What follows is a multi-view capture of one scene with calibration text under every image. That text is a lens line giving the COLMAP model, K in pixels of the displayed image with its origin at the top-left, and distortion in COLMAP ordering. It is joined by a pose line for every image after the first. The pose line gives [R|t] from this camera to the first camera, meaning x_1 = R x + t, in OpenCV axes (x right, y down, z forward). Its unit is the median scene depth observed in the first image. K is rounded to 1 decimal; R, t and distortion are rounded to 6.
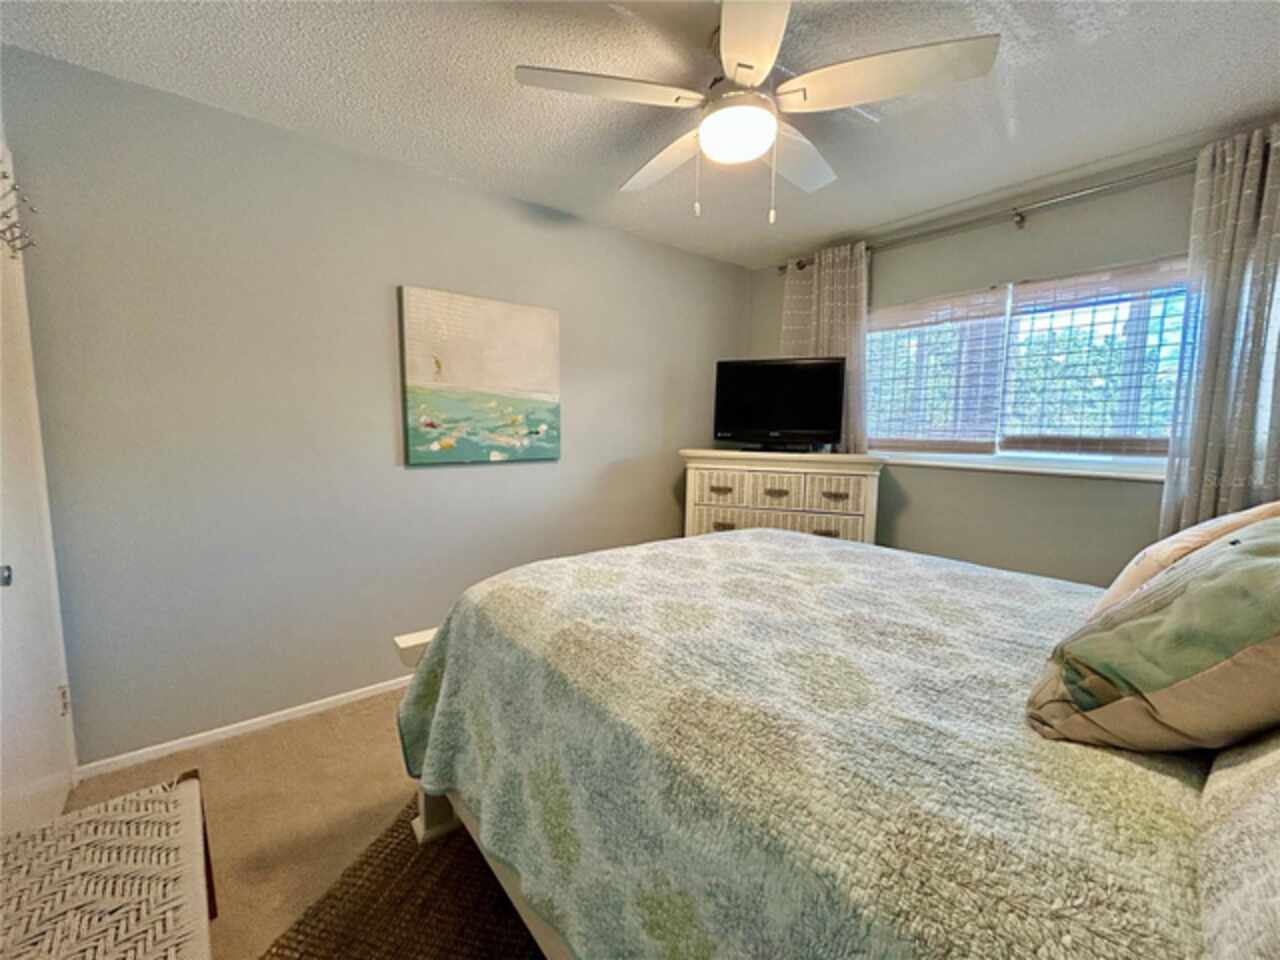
lens RADIAL K [[514.6, 0, 635.4], [0, 514.6, 479.8], [0, 0, 1]] dist [-0.000411, 0.000443]
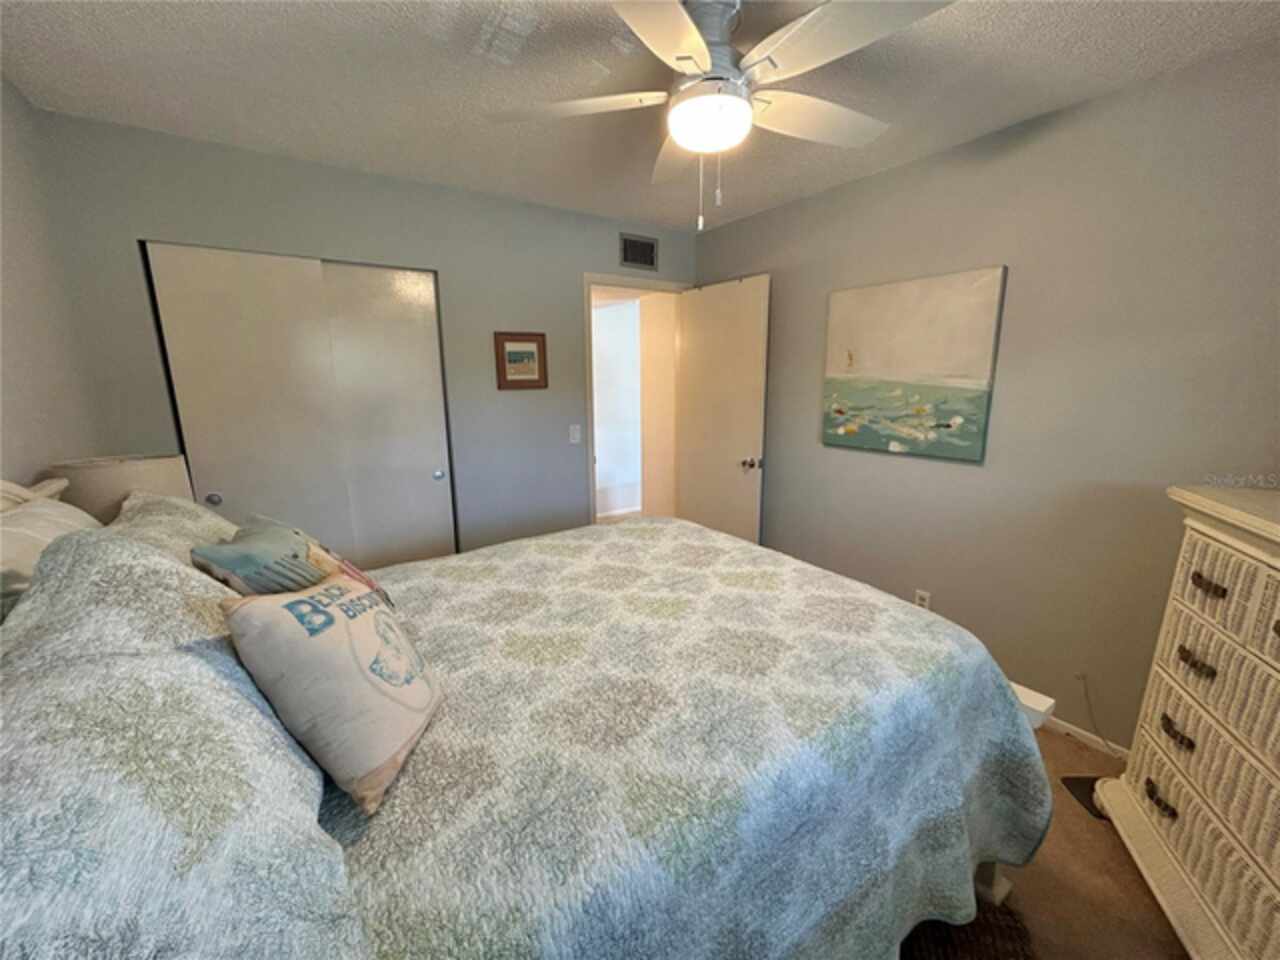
lens RADIAL K [[514.6, 0, 635.4], [0, 514.6, 479.8], [0, 0, 1]] dist [-0.000411, 0.000443]
pose [[-0.077628, 0.189966, -0.978717, 0.789883], [-0.095008, 0.975802, 0.196936, -0.141636], [0.992445, 0.108274, -0.057701, 0.637684]]
